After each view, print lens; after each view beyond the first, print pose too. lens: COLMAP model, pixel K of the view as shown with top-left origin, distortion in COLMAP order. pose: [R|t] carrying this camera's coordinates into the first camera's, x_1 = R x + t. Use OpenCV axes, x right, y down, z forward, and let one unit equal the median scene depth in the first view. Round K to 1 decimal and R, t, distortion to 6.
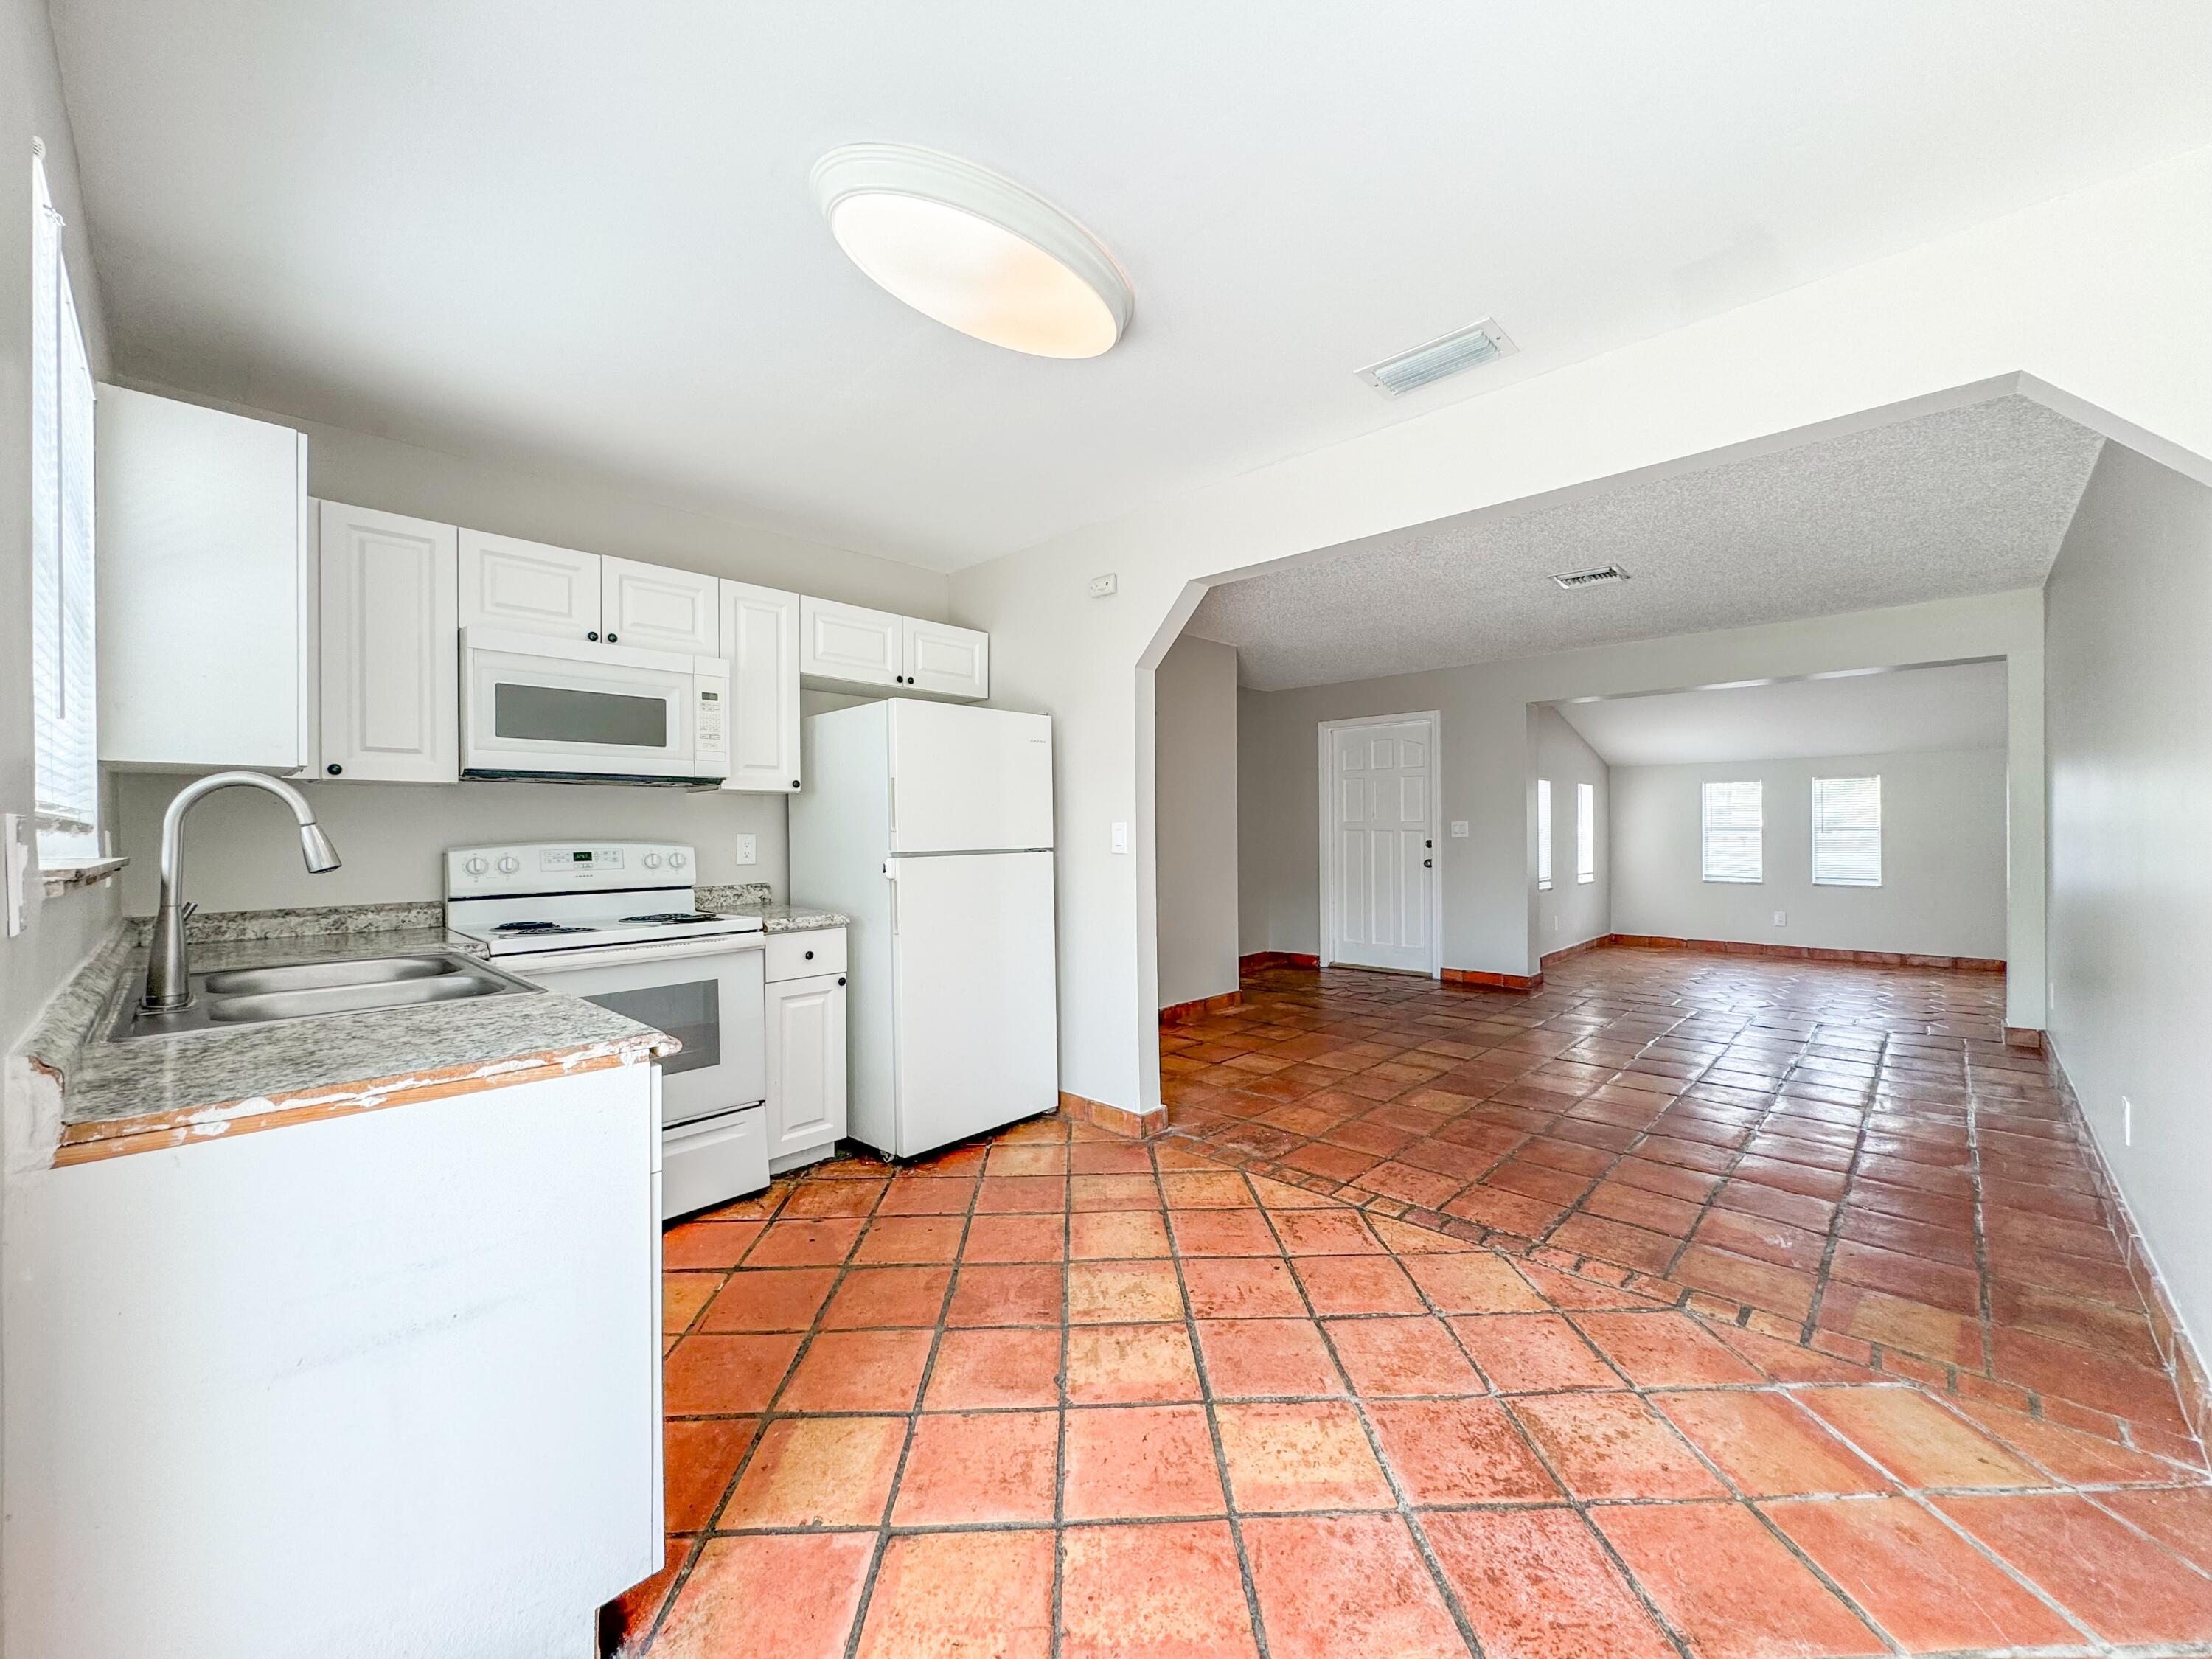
lens RADIAL K [[884.2, 0, 1098.6], [0, 884.2, 835.7], [0, 0, 1]] dist [-0.003075, 0.000343]
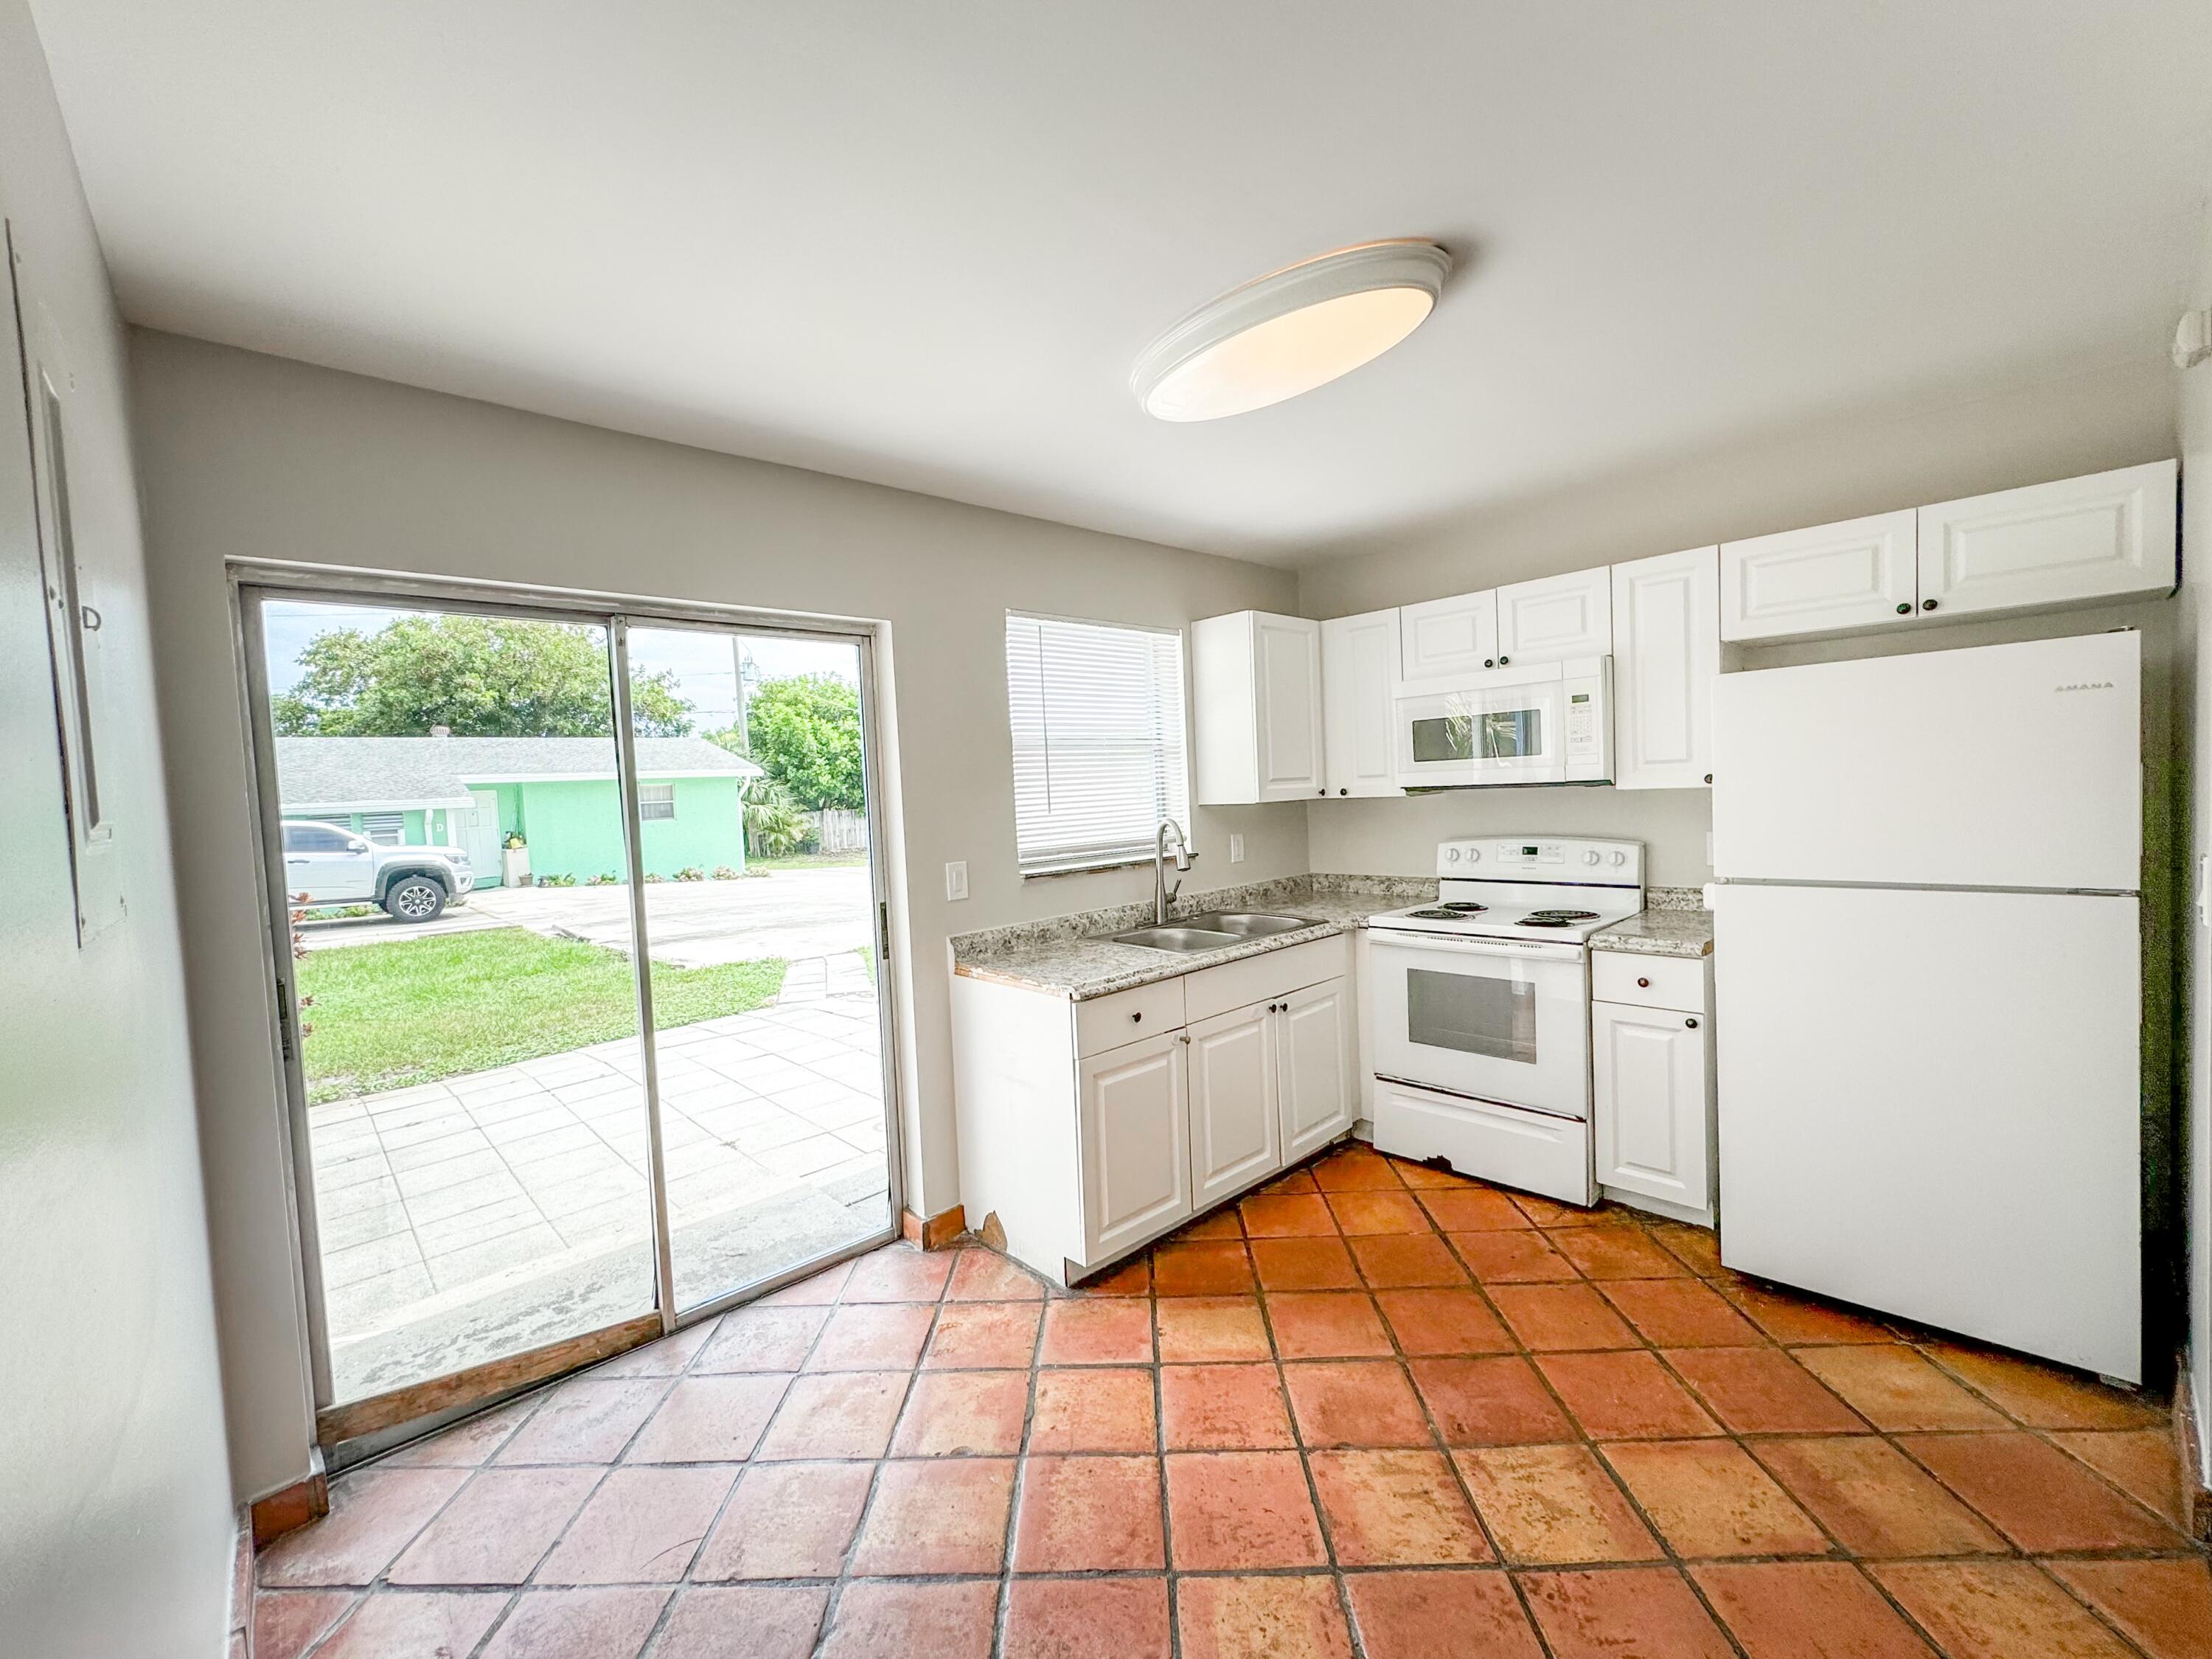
lens RADIAL K [[884.2, 0, 1072.2], [0, 884.2, 838.2], [0, 0, 1]] dist [-0.003075, 0.000343]
pose [[-0.070932, 0.064426, -0.995398, 0.419216], [0.045043, 0.997101, 0.061326, -0.063544], [0.996464, -0.040486, -0.073629, 0.362111]]
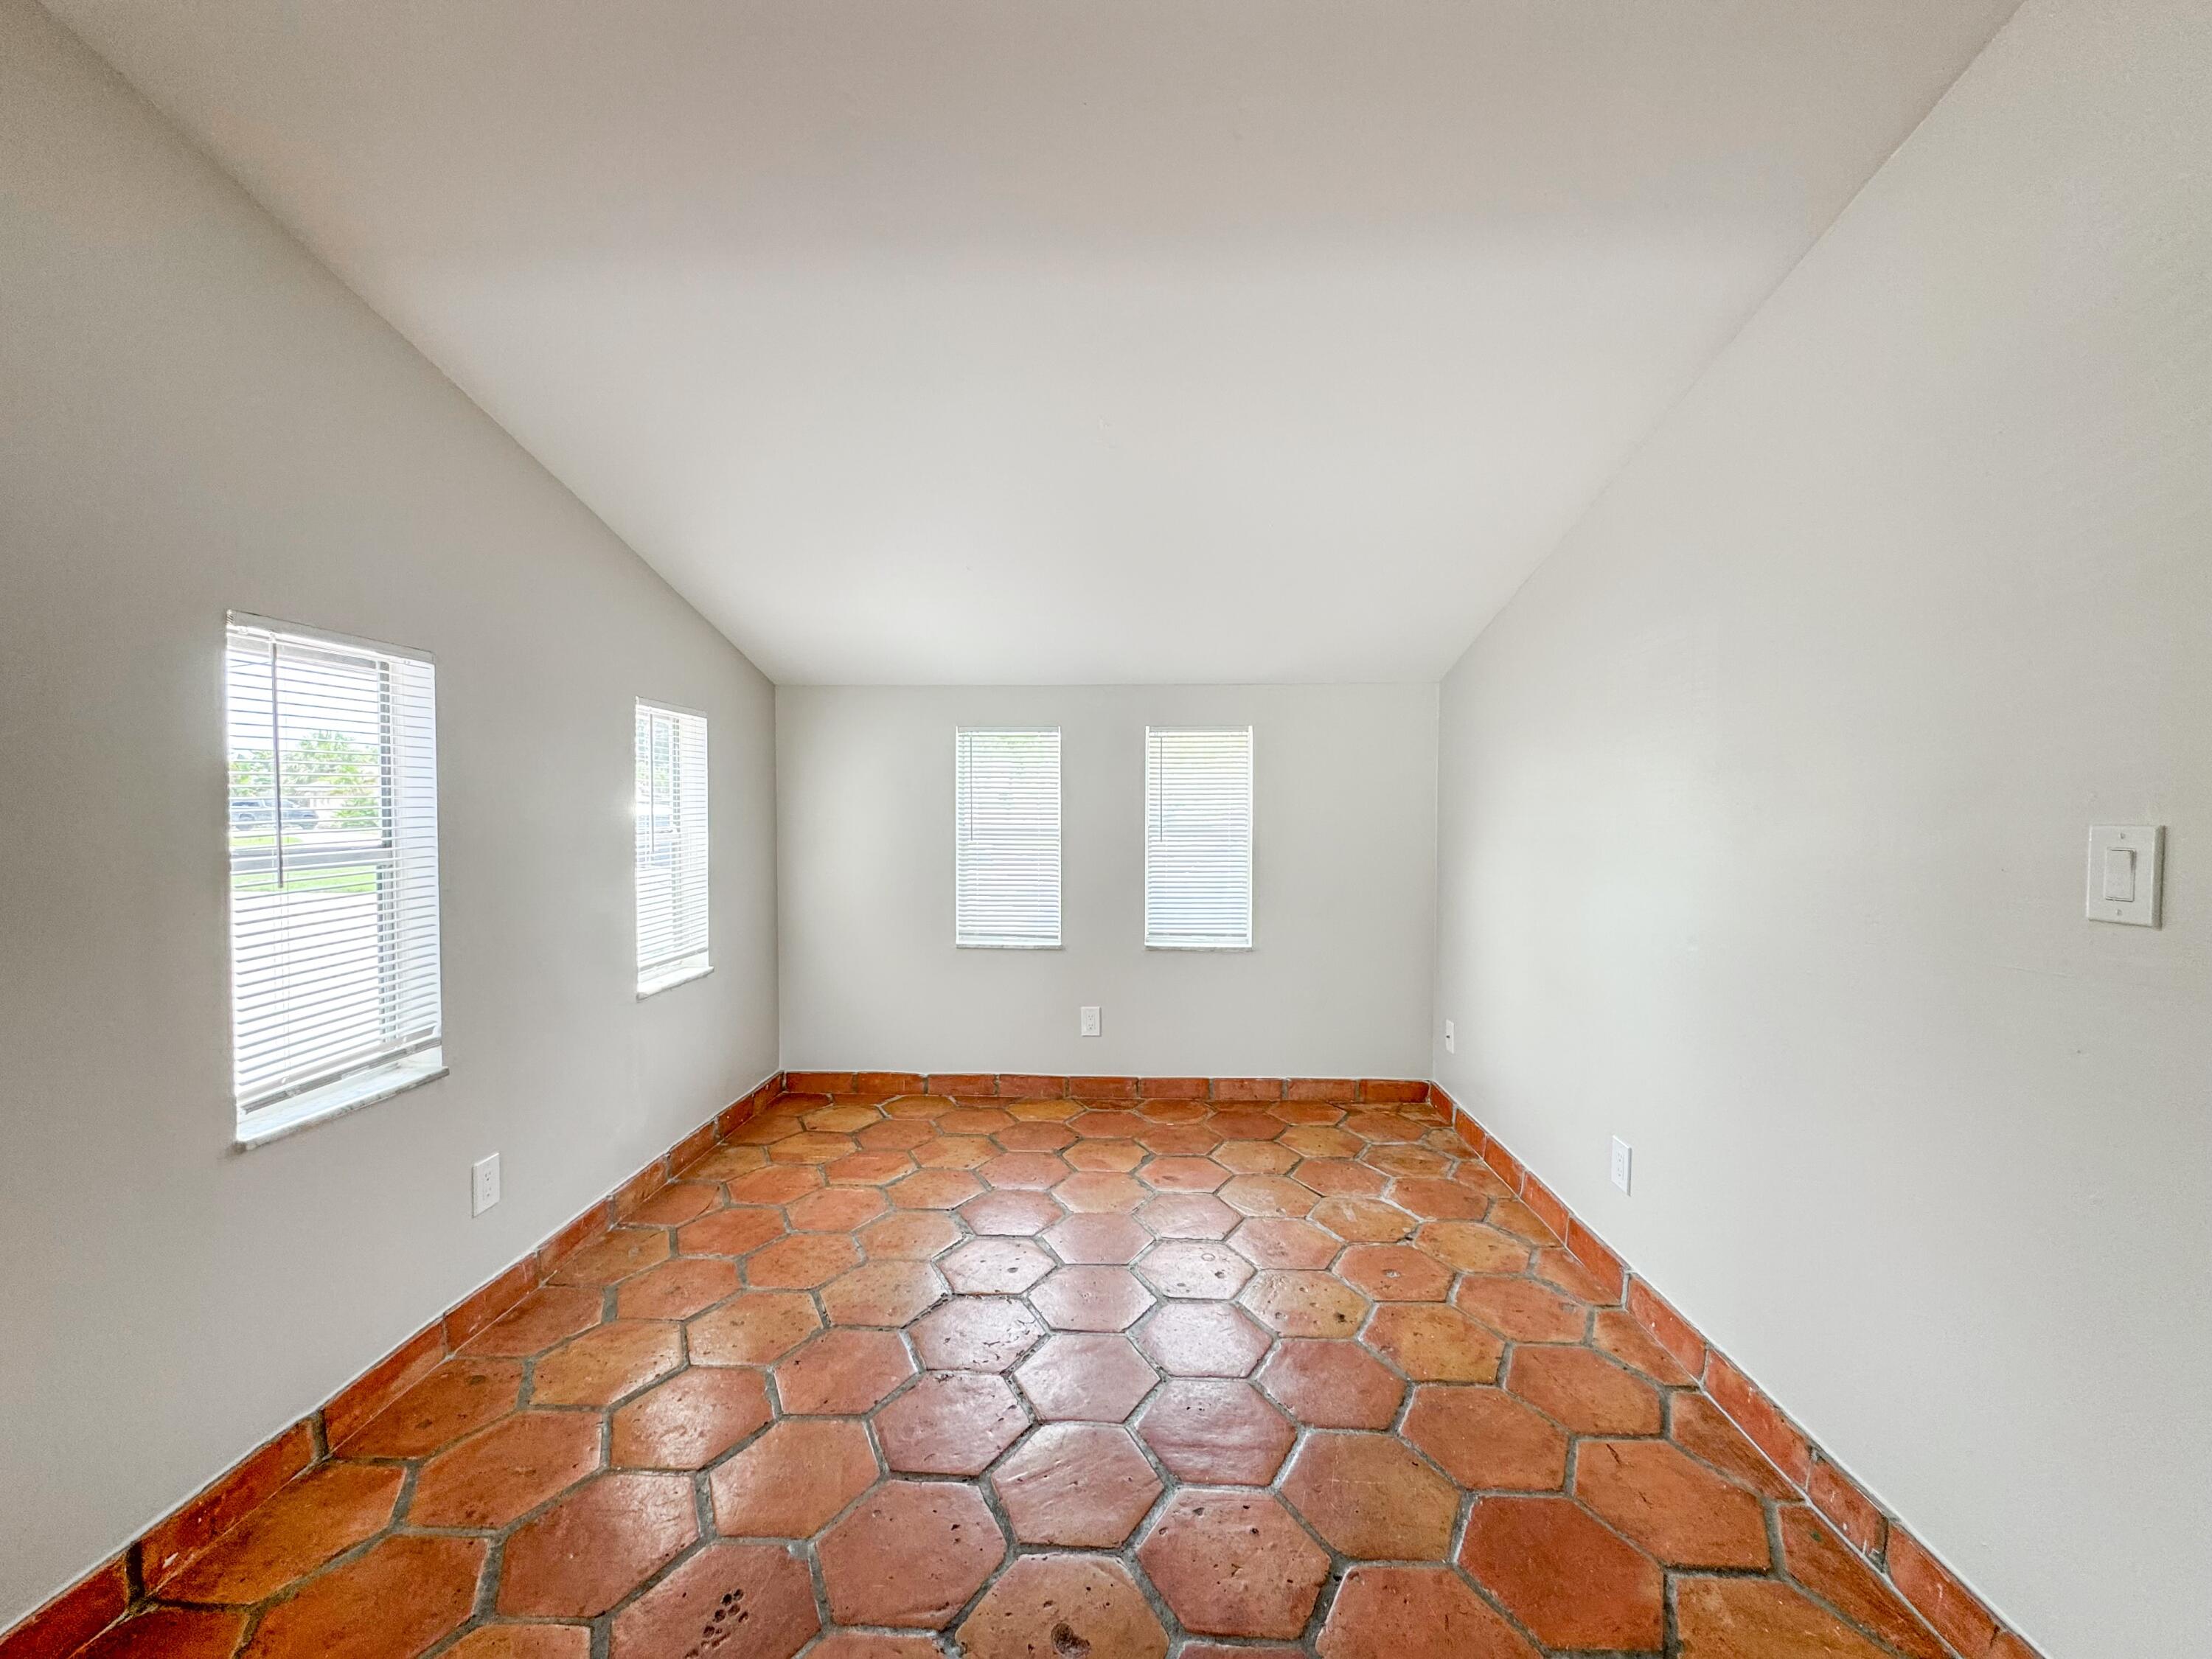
lens RADIAL K [[884.2, 0, 1107.6], [0, 884.2, 829.1], [0, 0, 1]] dist [-0.003075, 0.000343]
pose [[0.745496, -0.004384, 0.666495, 0.810006], [-0.004070, 0.999930, 0.011130, -0.026890], [-0.666497, -0.011010, 0.745426, 1.123276]]
